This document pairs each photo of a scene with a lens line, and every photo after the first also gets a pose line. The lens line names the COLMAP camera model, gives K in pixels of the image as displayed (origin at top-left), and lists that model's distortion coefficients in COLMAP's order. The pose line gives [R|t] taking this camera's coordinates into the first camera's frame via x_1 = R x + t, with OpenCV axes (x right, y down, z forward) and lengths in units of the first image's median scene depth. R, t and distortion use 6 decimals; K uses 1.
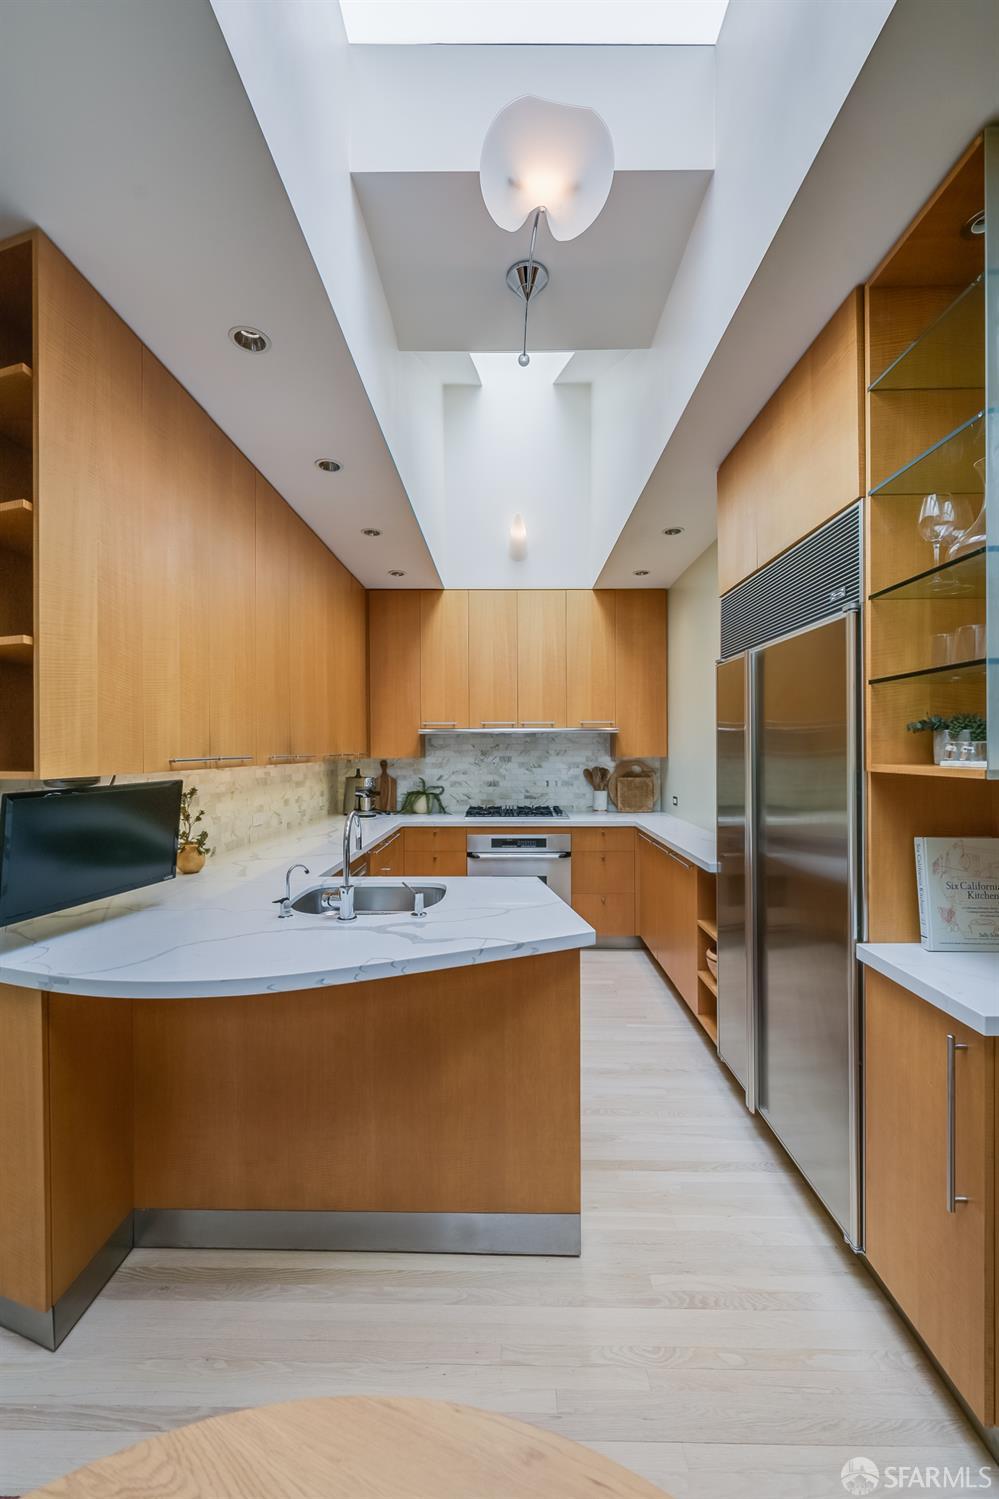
lens RADIAL K [[599.1, 0, 498.2], [0, 599.1, 752.7], [0, 0, 1]] dist [-0.000621, -0.000028]
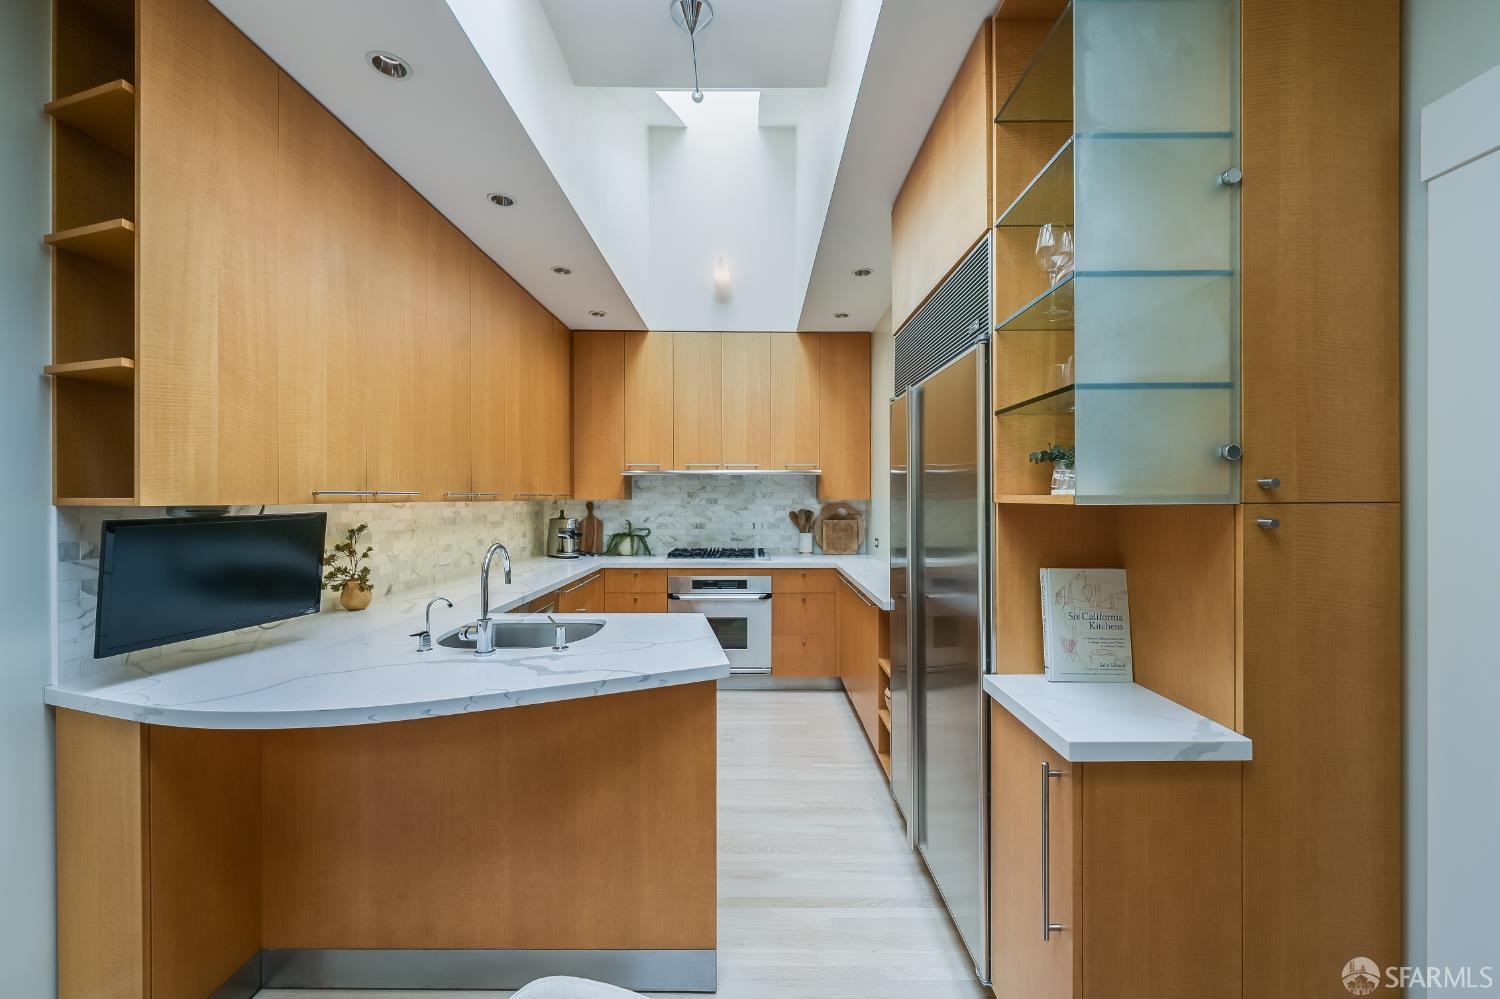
lens RADIAL K [[595.7, 0, 752.2], [0, 595.7, 498.6], [0, 0, 1]] dist [0.000484, 0.000107]
pose [[0.999852, 0.003562, 0.016849, 0.085103], [-0.003504, 0.999988, -0.003432, 0.012866], [-0.016861, 0.003373, 0.999852, 0.004900]]
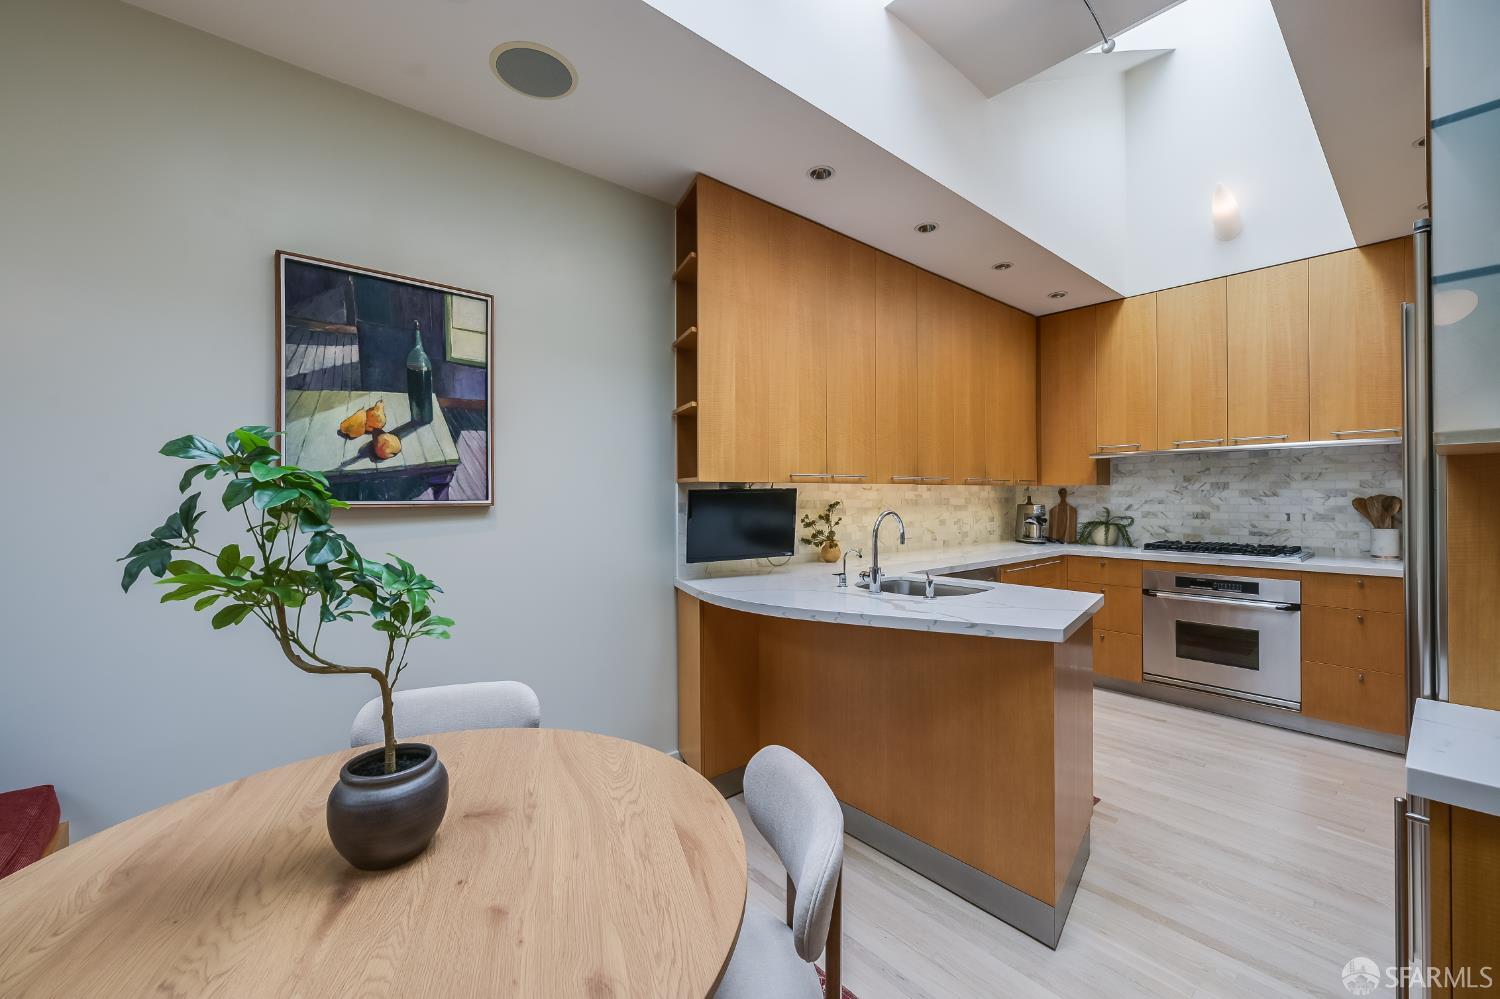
lens RADIAL K [[595.4, 0, 749.3], [0, 595.4, 497.4], [0, 0, 1]] dist [-0.001136, -0.000112]
pose [[0.664854, 0.002963, -0.746967, 0.260732], [-0.001580, 0.999995, 0.002561, 0.034831], [0.746971, -0.000522, 0.664856, -0.026932]]
